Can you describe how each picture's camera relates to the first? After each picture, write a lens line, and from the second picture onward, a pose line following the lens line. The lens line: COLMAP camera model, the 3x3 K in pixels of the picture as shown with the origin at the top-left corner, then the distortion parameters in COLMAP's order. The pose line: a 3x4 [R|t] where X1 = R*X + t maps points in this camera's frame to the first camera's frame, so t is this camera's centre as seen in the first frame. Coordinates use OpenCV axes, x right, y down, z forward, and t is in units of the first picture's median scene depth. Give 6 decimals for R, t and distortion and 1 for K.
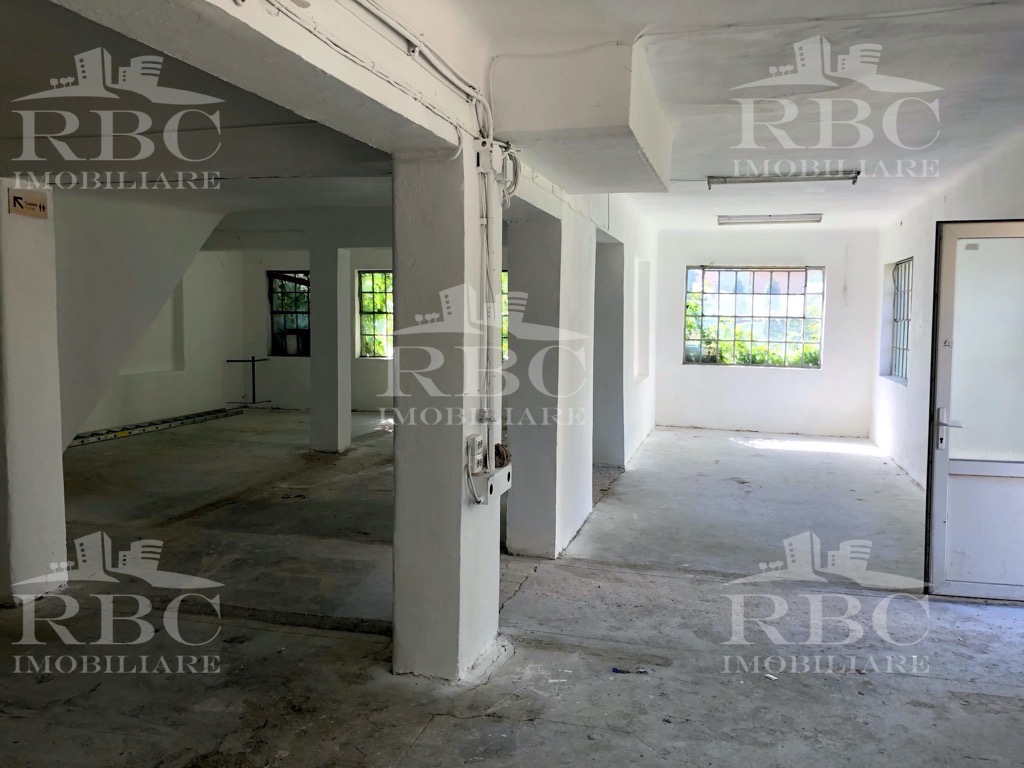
lens RADIAL K [[876.2, 0, 516.2], [0, 876.2, 385.0], [0, 0, 1]] dist [-0.004122, -0.008912]
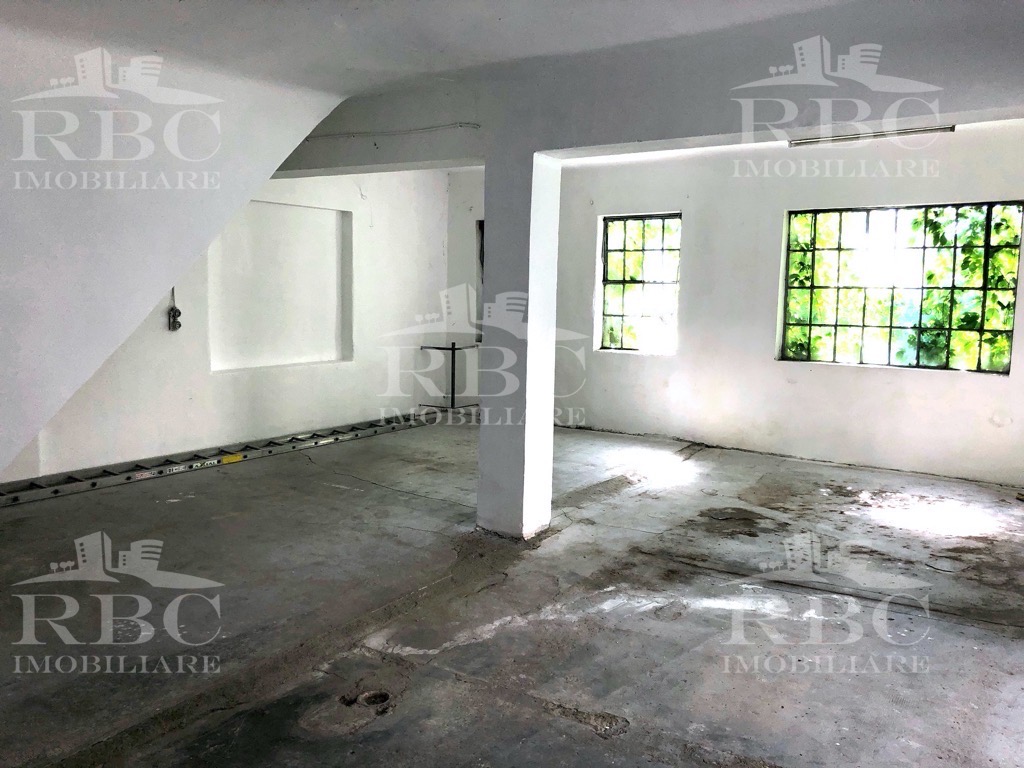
lens RADIAL K [[876.2, 0, 510.7], [0, 876.2, 387.8], [0, 0, 1]] dist [-0.004122, -0.008912]
pose [[0.947627, 0.047700, -0.315797, -0.039904], [-0.037390, 0.998554, 0.038631, -0.031237], [0.317183, -0.024800, 0.948040, 0.430483]]
